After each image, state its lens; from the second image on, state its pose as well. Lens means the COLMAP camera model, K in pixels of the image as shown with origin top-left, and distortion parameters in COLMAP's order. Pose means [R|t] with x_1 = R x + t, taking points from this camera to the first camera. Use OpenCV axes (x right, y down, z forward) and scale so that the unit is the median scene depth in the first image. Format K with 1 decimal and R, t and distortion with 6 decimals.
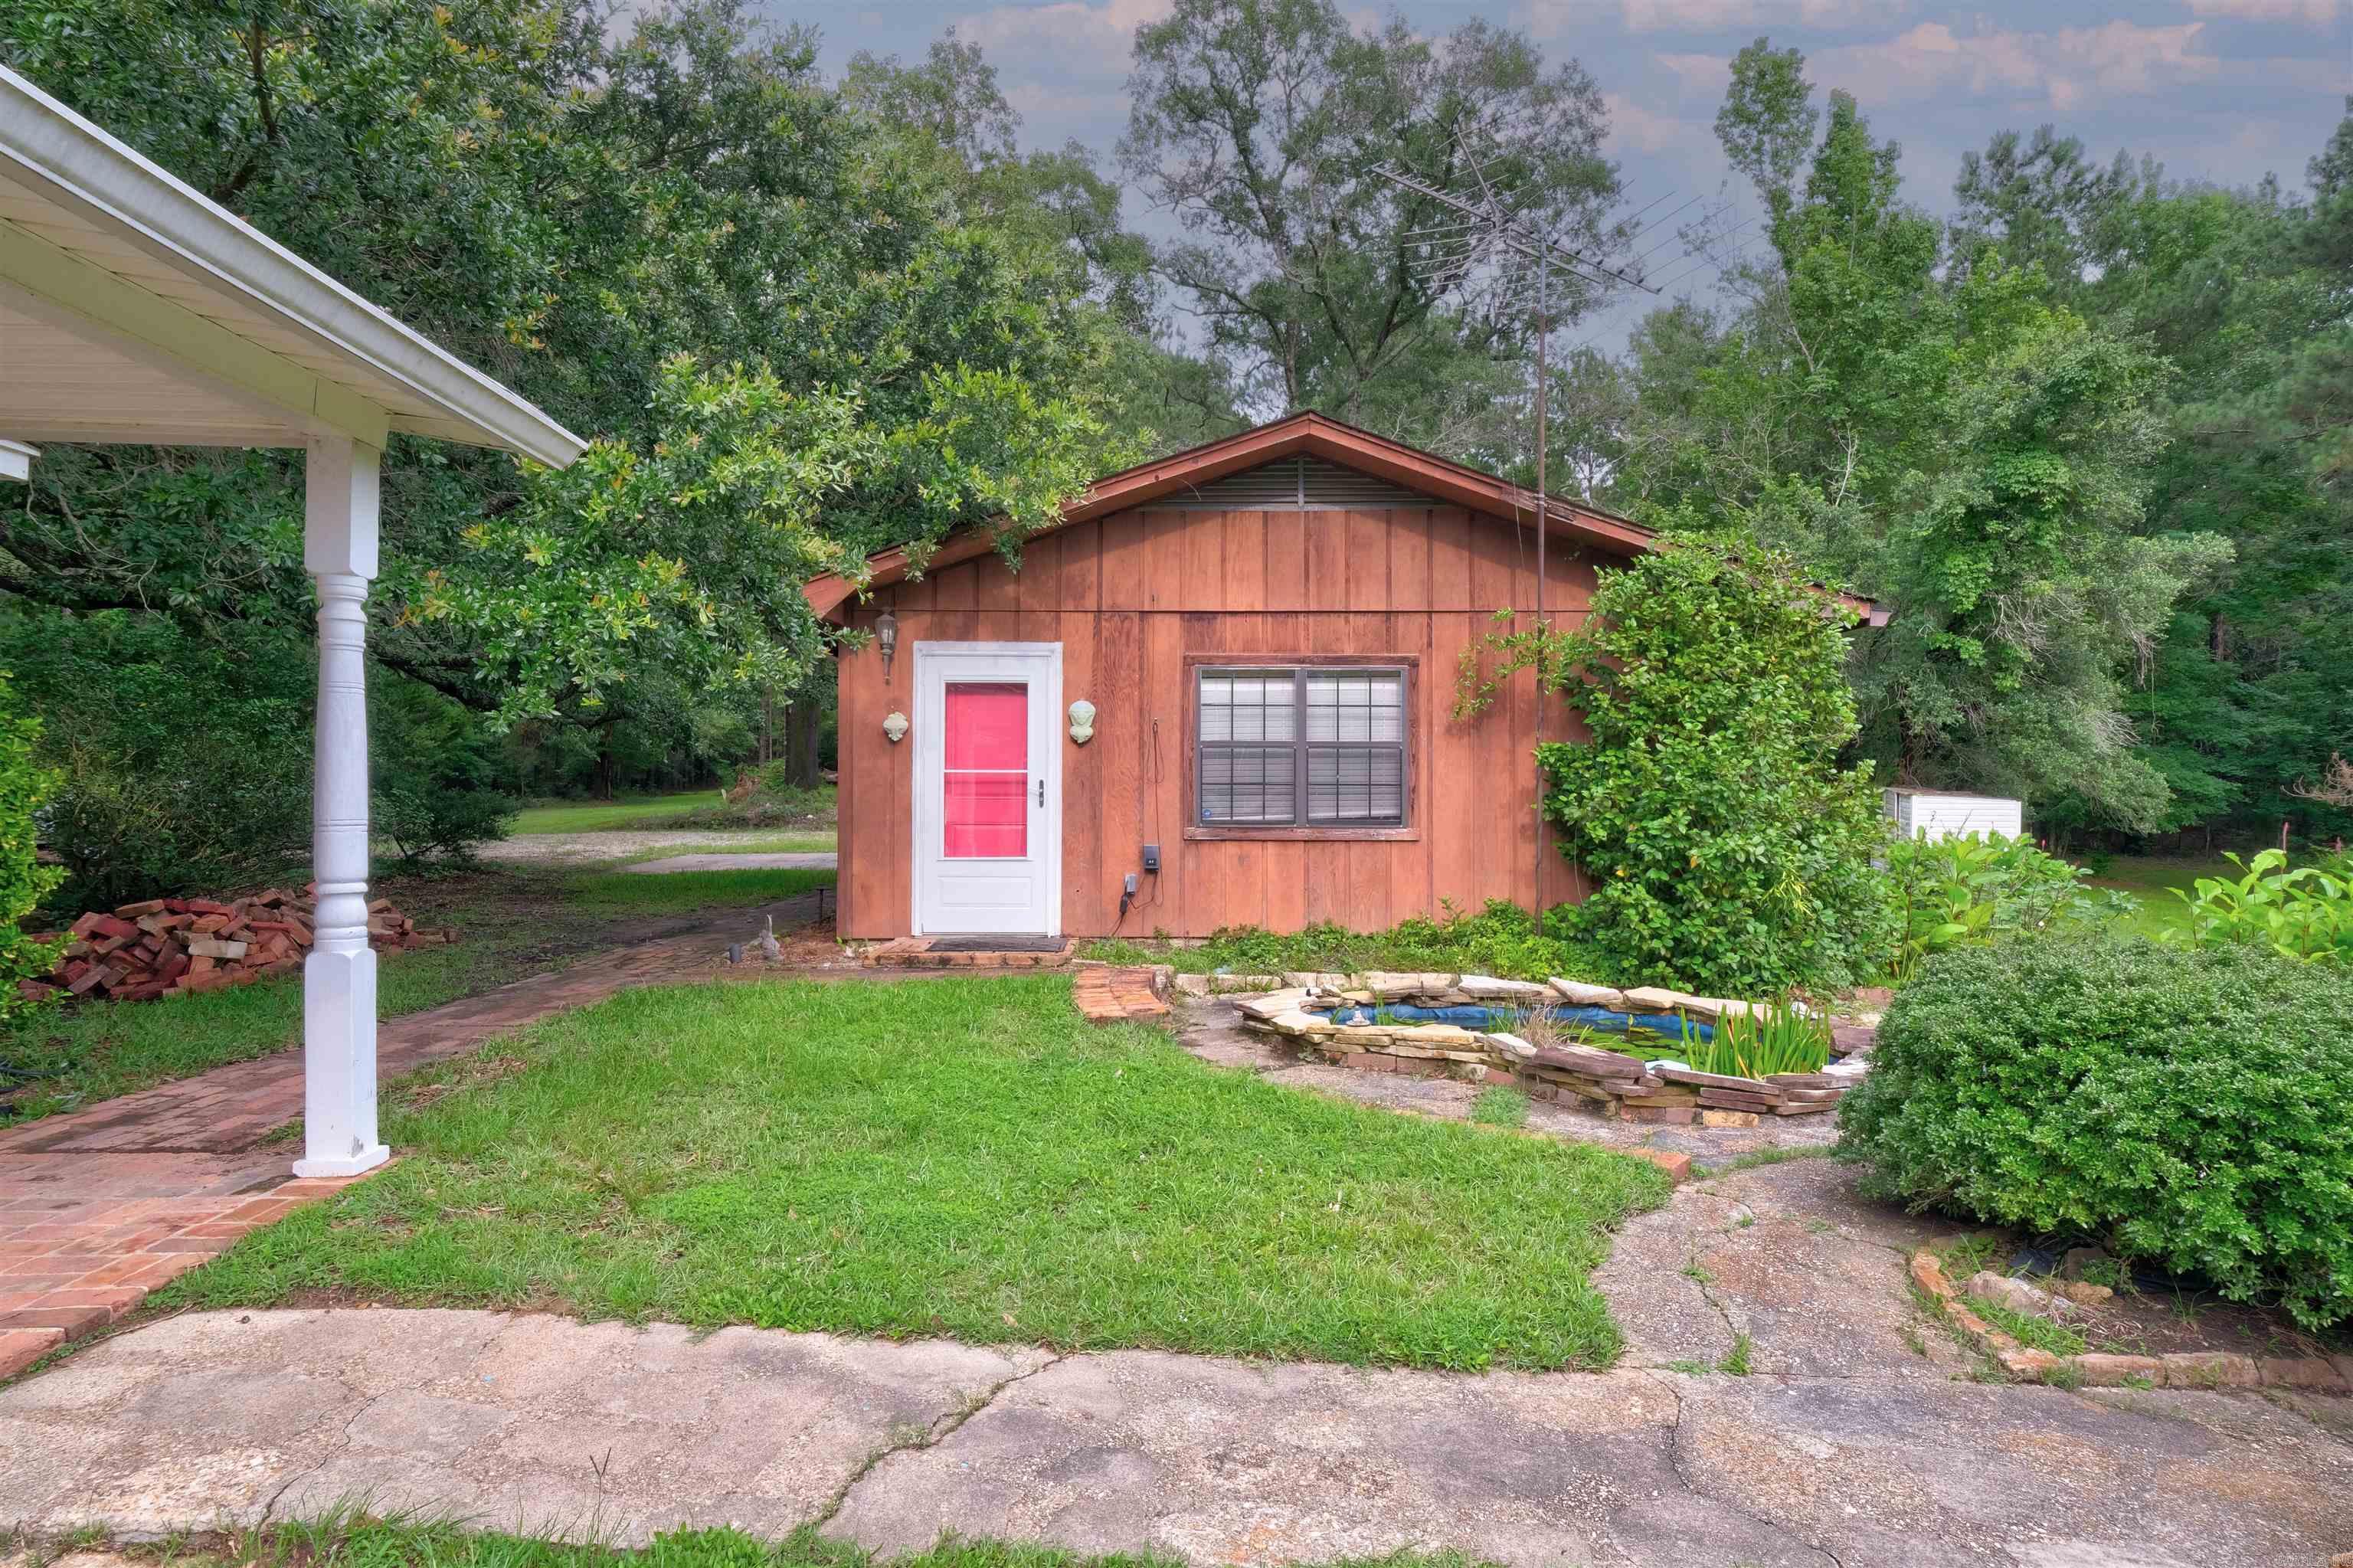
lens RADIAL K [[1191.1, 0, 1198.7], [0, 1191.1, 775.3], [0, 0, 1]] dist [0.006528, 0.000004]
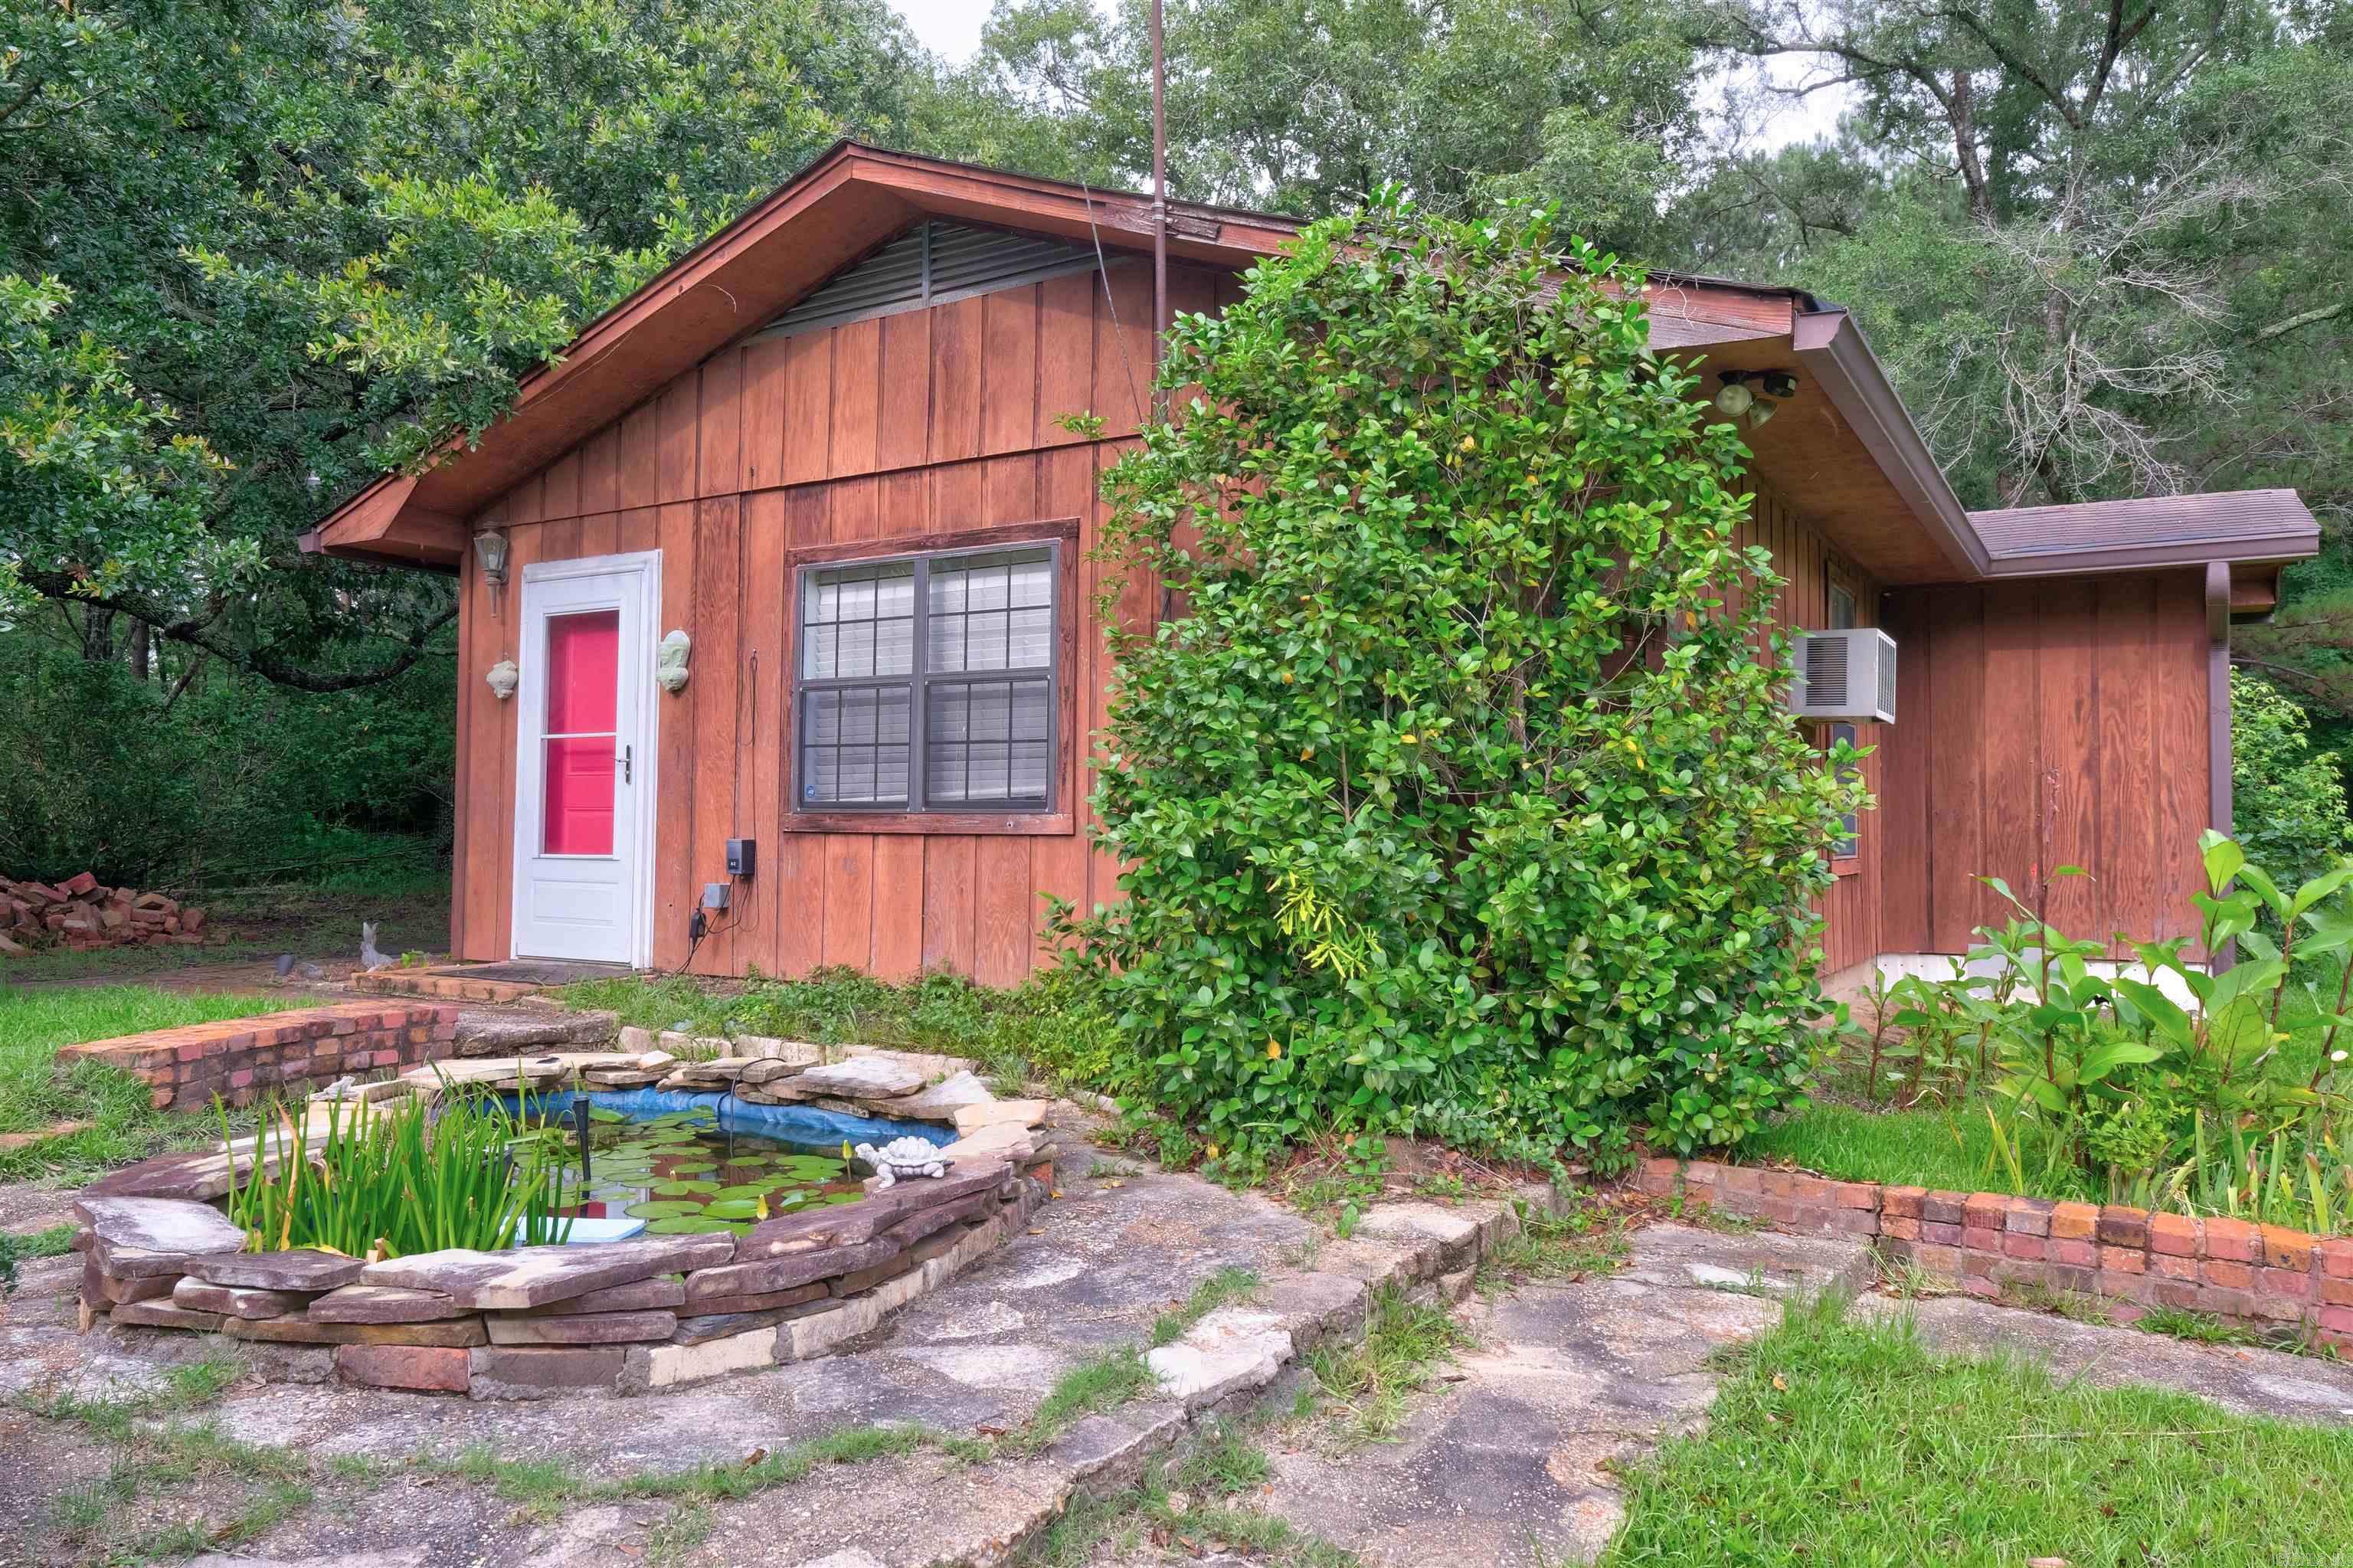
lens RADIAL K [[1664.7, 0, 1181.7], [0, 1664.7, 783.2], [0, 0, 1]] dist [-0.004855, -0.000697]
pose [[0.852302, -0.011448, -0.522925, 0.653786], [0.000323, 0.999772, -0.021361, 0.046380], [0.523050, 0.018038, 0.852111, 0.332877]]
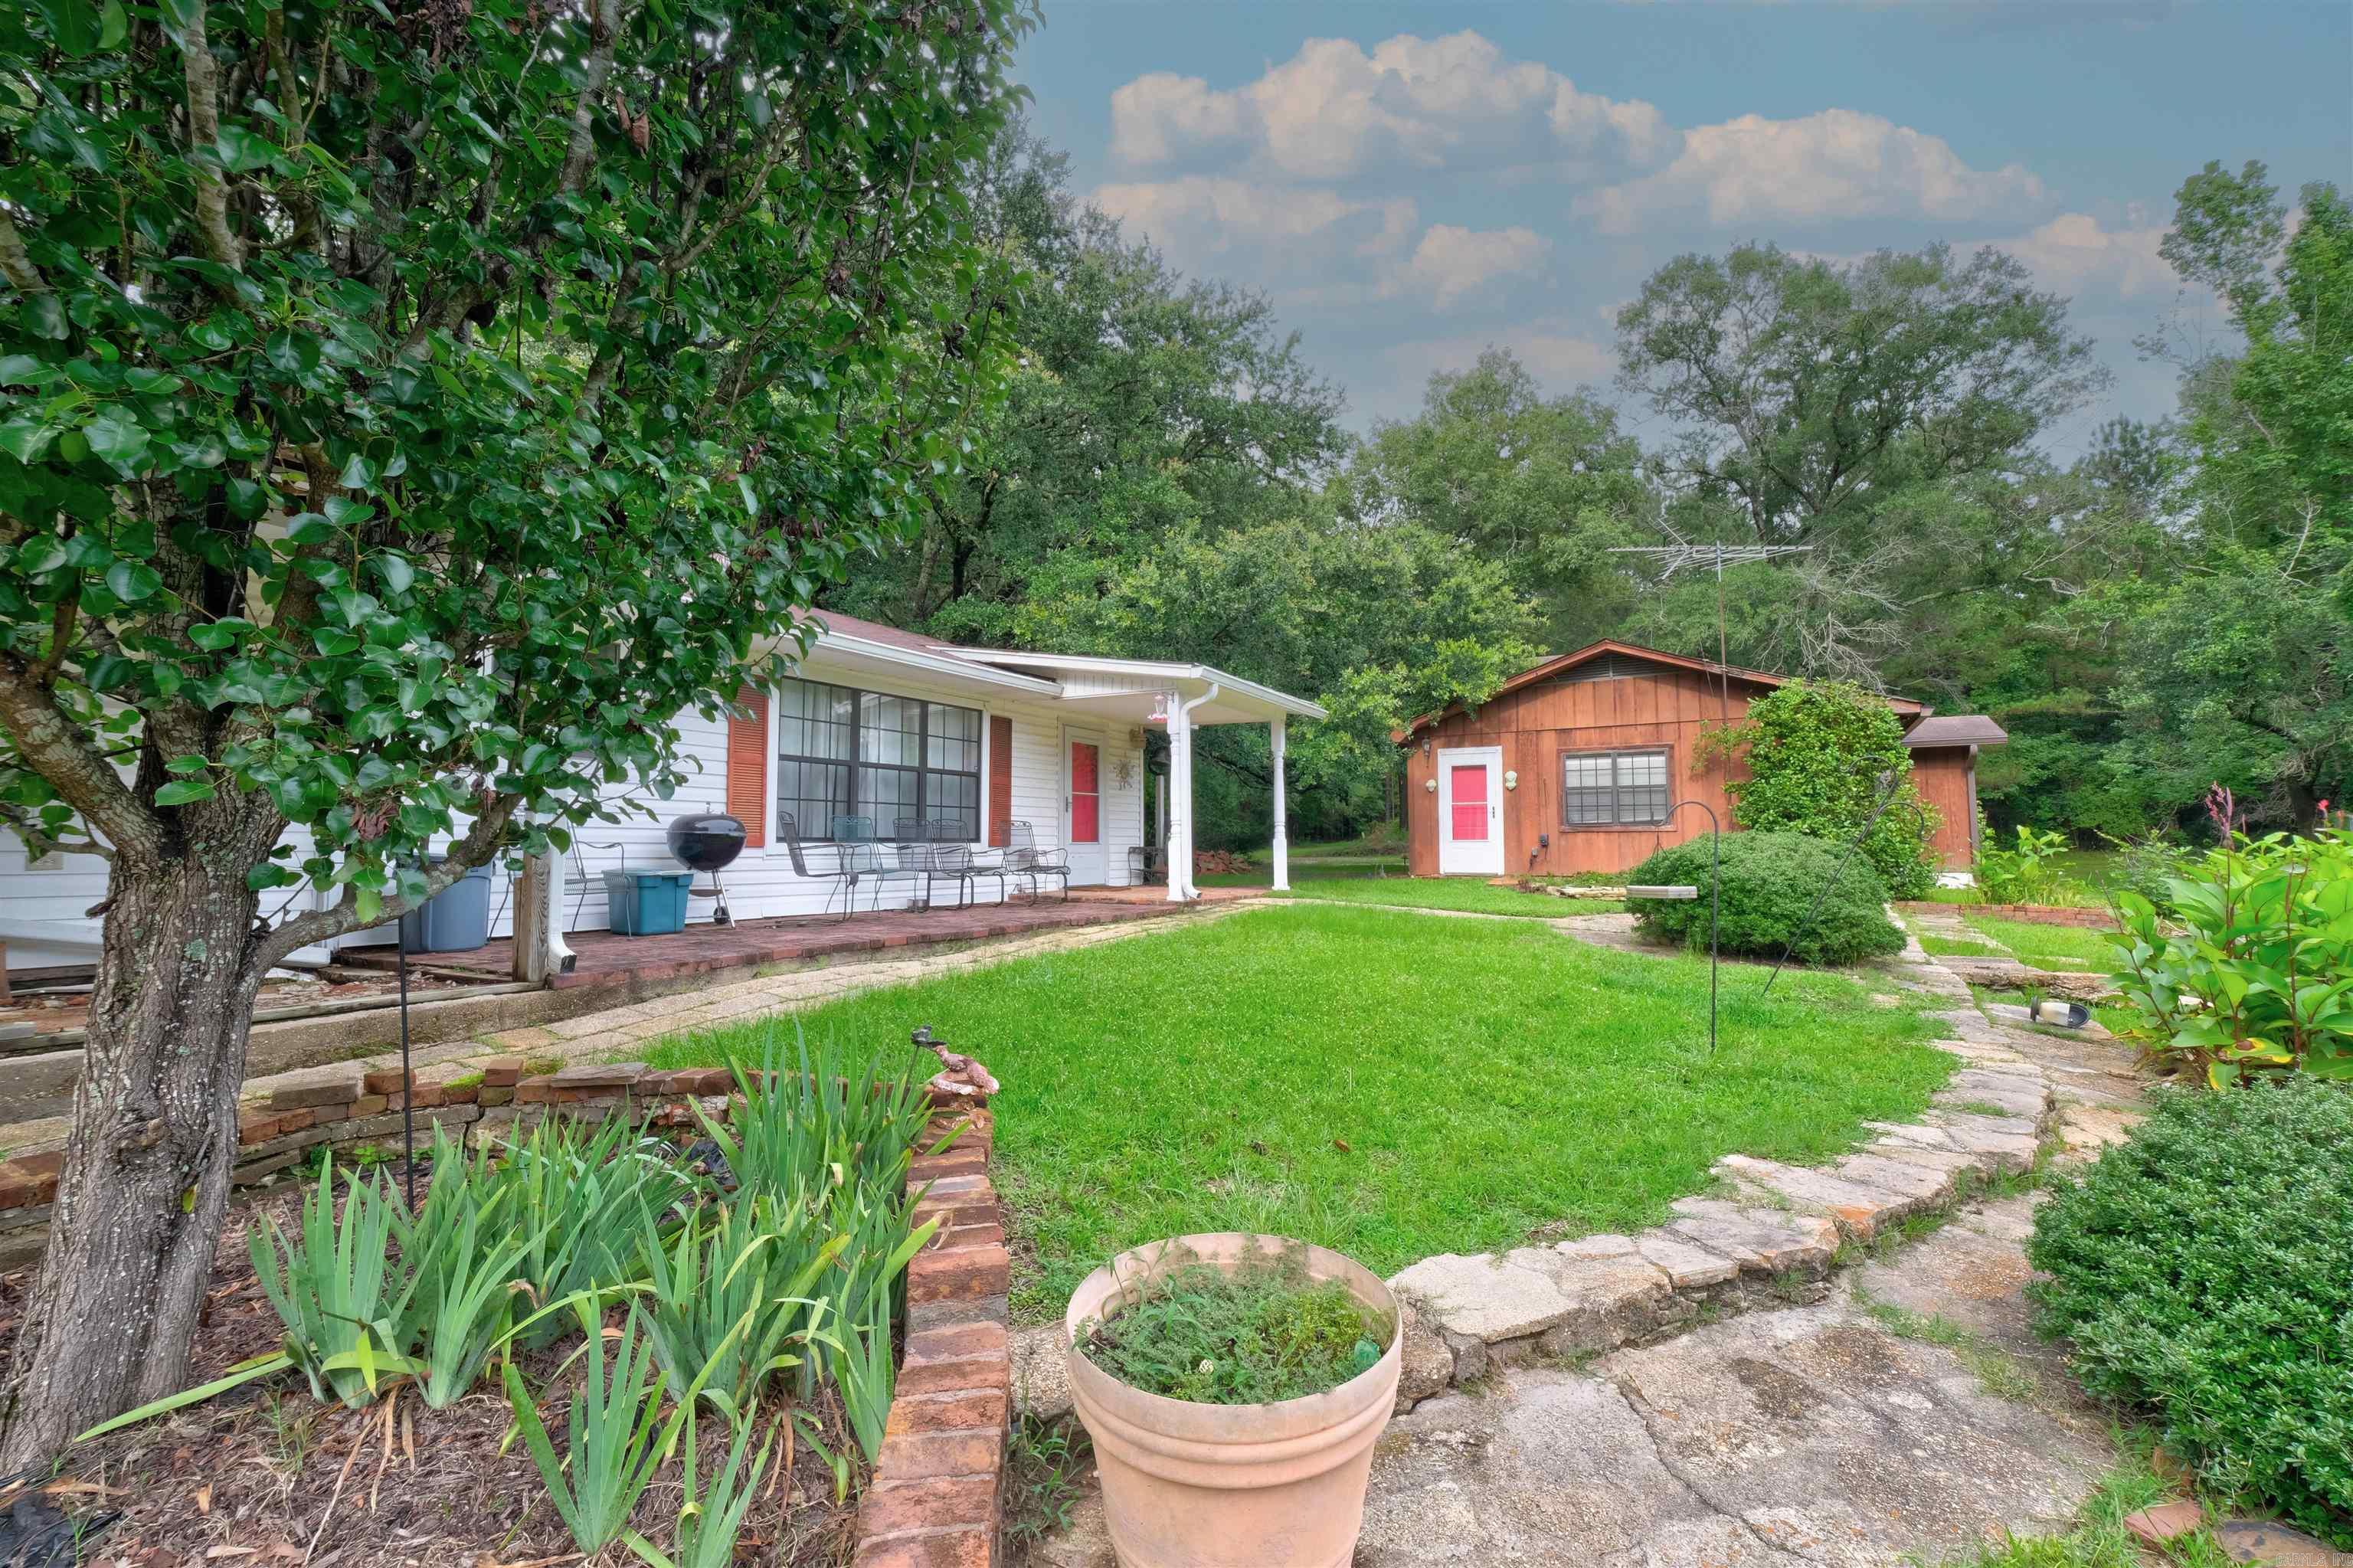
lens RADIAL K [[1011.9, 0, 1186.7], [0, 1011.9, 780.1], [0, 0, 1]] dist [0.003600, 0.000425]
pose [[0.853199, -0.037726, -0.520220, 0.377422], [0.007875, 0.998199, -0.059475, 0.064022], [0.521526, 0.046647, 0.851959, -0.964535]]
